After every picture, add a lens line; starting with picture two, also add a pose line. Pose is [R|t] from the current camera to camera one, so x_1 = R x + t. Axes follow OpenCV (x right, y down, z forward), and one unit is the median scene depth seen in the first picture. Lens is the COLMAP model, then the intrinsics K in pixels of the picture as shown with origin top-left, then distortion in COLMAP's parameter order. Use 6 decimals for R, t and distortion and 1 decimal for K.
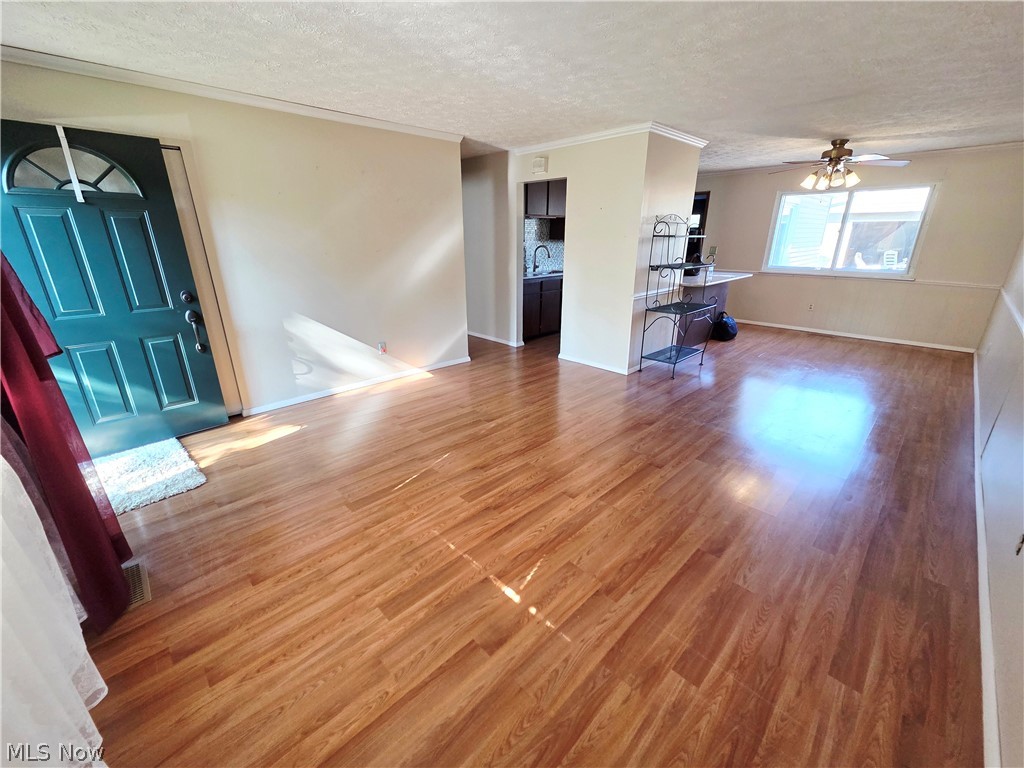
lens RADIAL K [[418.8, 0, 512.3], [0, 418.8, 385.4], [0, 0, 1]] dist [0.005014, -0.001797]
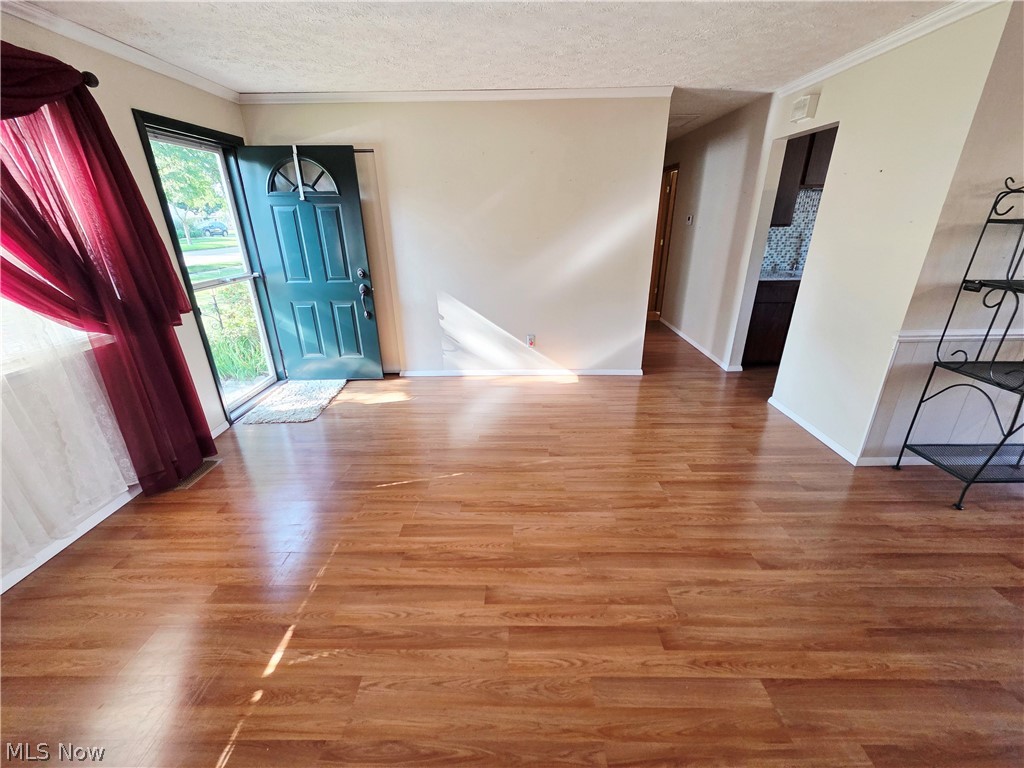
lens RADIAL K [[418.8, 0, 514.8], [0, 418.8, 383.5], [0, 0, 1]] dist [0.005014, -0.001797]
pose [[0.708583, 0.255063, -0.657915, 0.411841], [-0.226508, 0.965259, 0.130264, -0.144575], [0.668284, 0.056720, 0.741741, 0.360548]]
